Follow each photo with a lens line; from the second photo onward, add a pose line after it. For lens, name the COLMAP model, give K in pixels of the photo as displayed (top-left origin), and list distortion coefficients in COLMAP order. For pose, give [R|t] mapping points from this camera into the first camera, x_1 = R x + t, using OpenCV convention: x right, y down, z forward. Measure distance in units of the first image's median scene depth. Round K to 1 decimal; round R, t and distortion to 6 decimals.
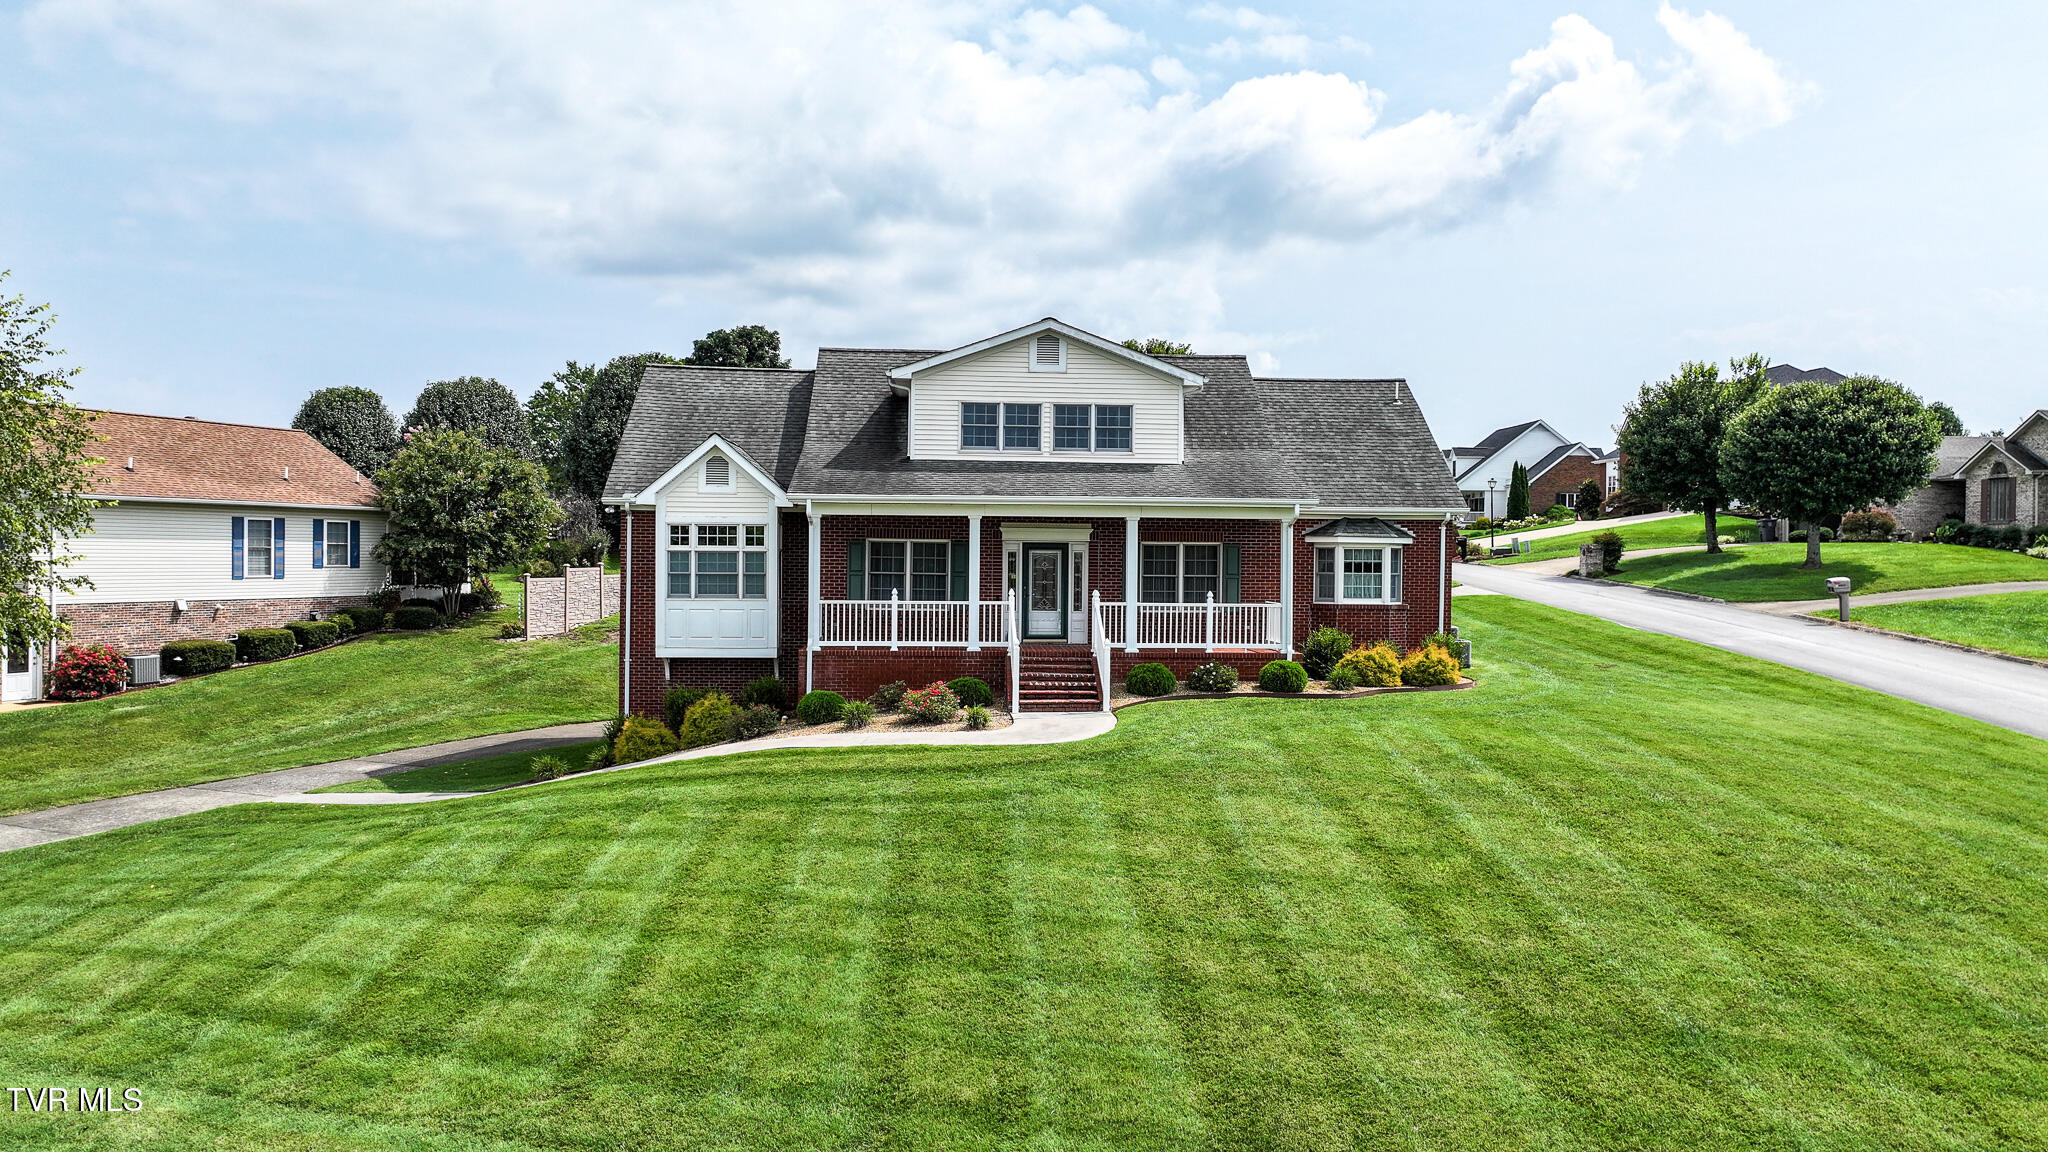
lens RADIAL K [[1435.7, 0, 1027.8], [0, 1435.7, 581.6], [0, 0, 1]] dist [0.012567, 0.003176]
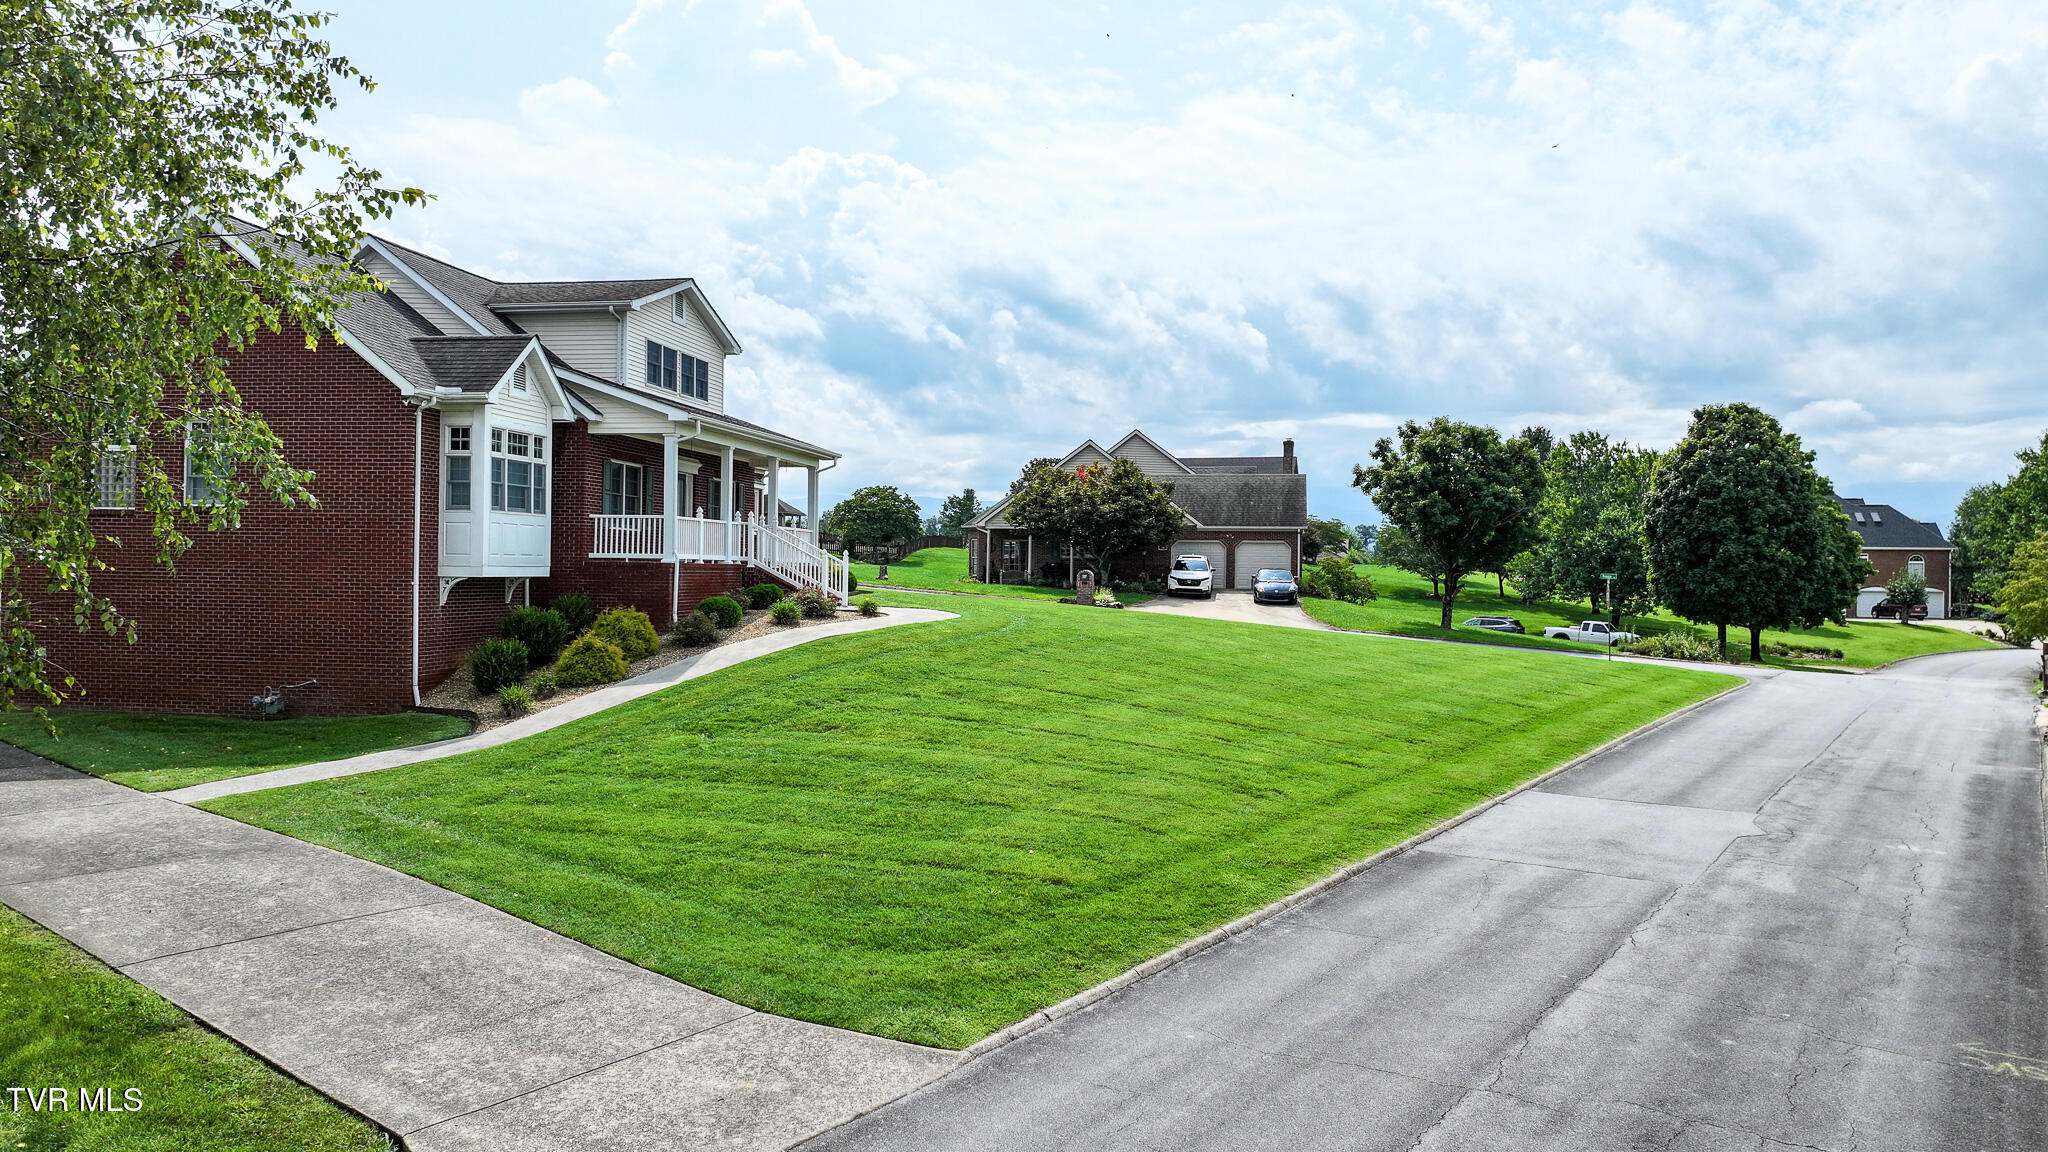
lens RADIAL K [[1435.7, 0, 1030.8], [0, 1435.7, 579.5], [0, 0, 1]] dist [0.012567, 0.003176]
pose [[0.216092, -0.014514, 0.976265, -1.044343], [0.003993, 0.999894, 0.013982, 0.042964], [-0.976365, 0.000877, 0.216127, 0.477950]]
